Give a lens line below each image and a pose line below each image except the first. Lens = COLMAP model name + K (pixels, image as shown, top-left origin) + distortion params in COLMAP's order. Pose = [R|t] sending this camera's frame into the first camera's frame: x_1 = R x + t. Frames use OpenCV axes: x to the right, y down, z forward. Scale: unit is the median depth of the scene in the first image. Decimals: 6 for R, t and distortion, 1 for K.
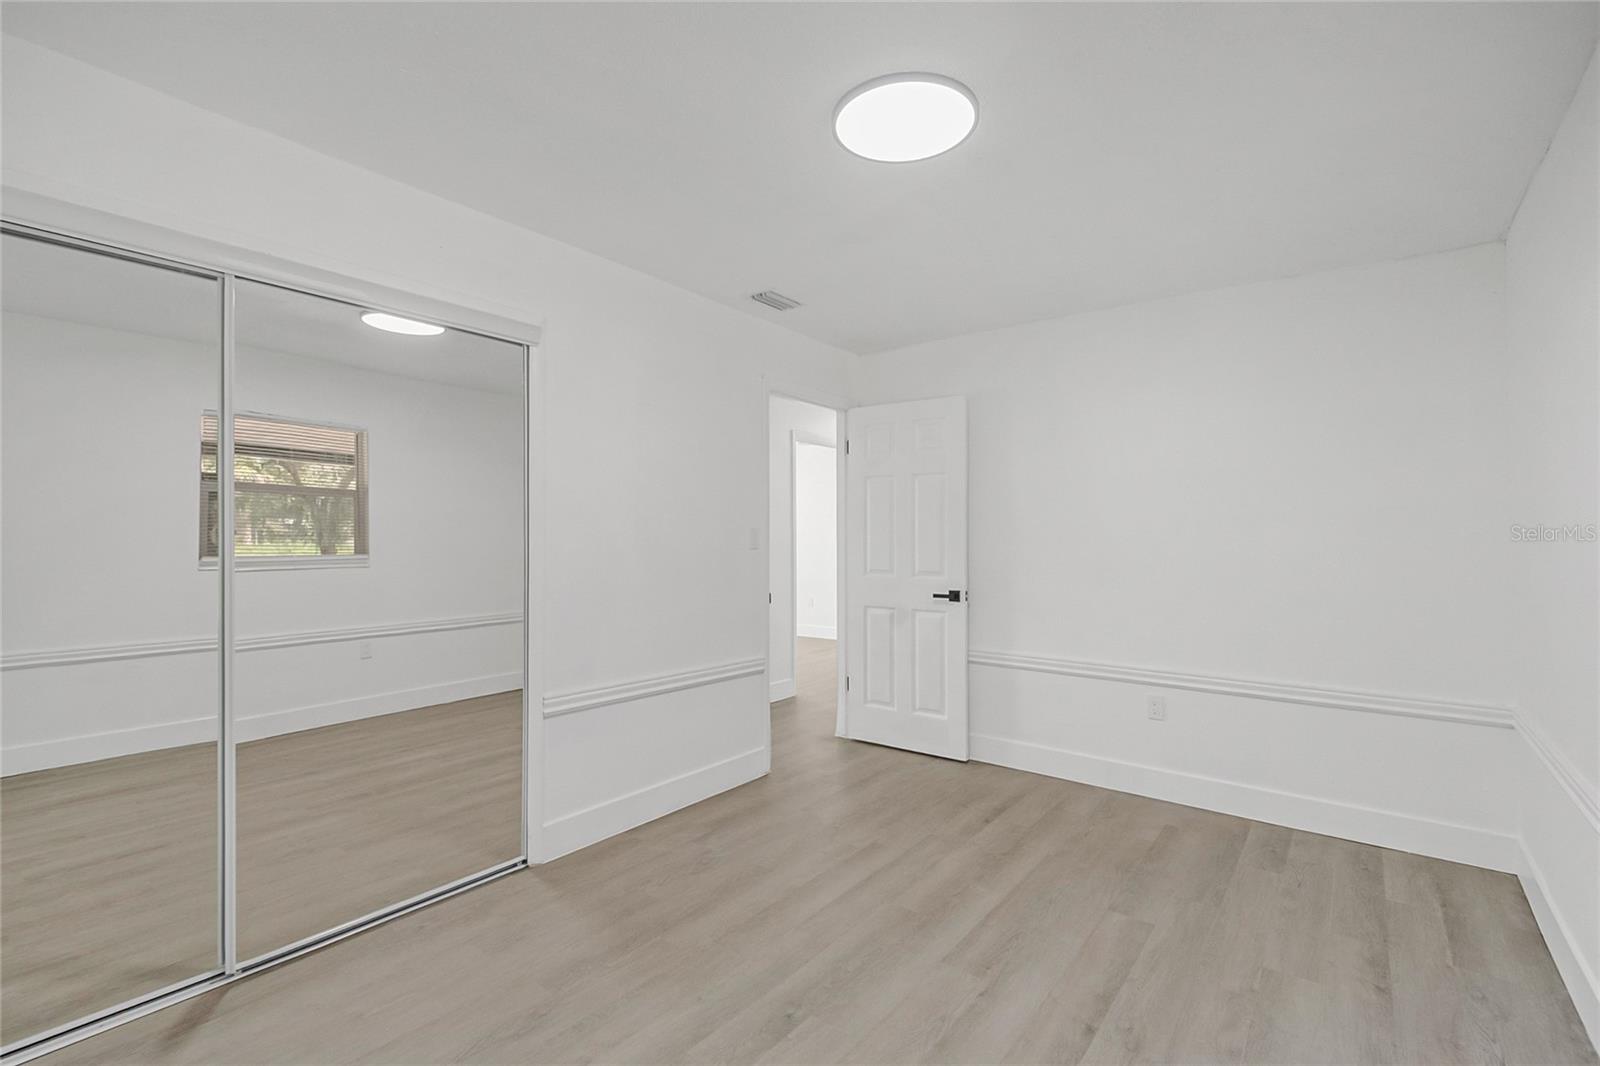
lens RADIAL K [[701.1, 0, 808.2], [0, 701.1, 543.4], [0, 0, 1]] dist [0.009789, -0.012340]
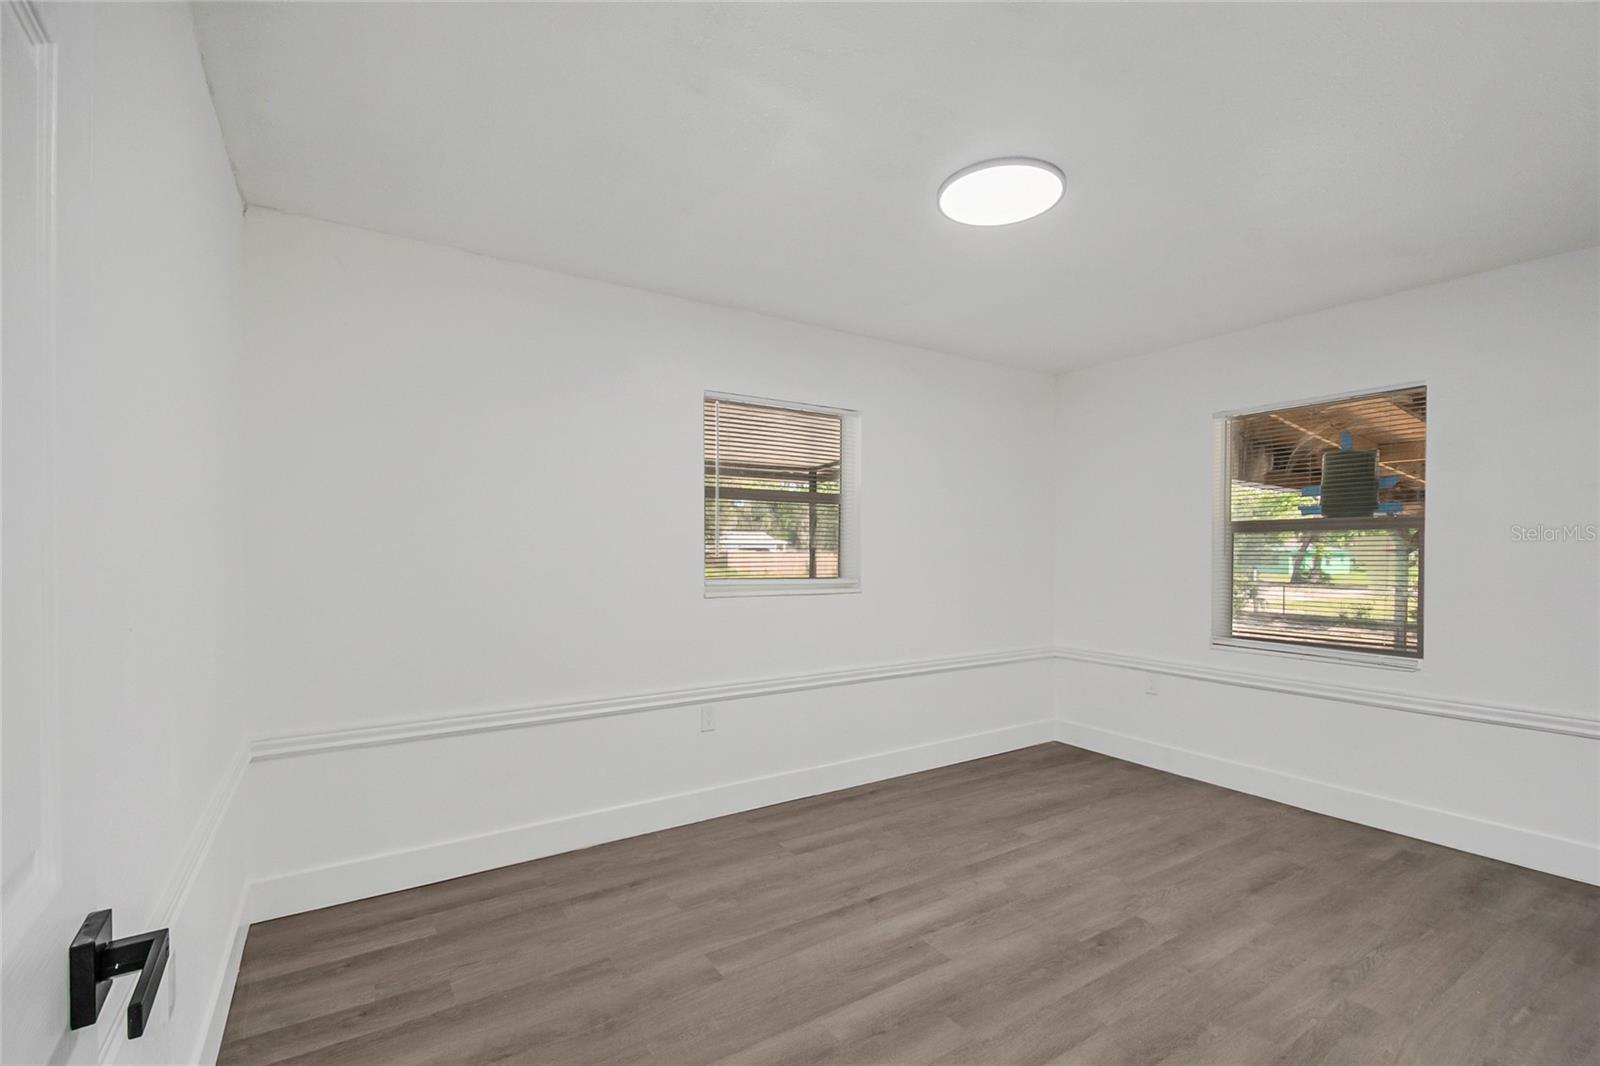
lens RADIAL K [[701.1, 0, 808.2], [0, 701.1, 543.4], [0, 0, 1]] dist [0.009789, -0.012340]
pose [[-0.939865, -0.003955, 0.341525, 0.032476], [-0.002587, 0.999987, 0.004463, -0.031751], [-0.341538, 0.003311, -0.939862, 2.024046]]
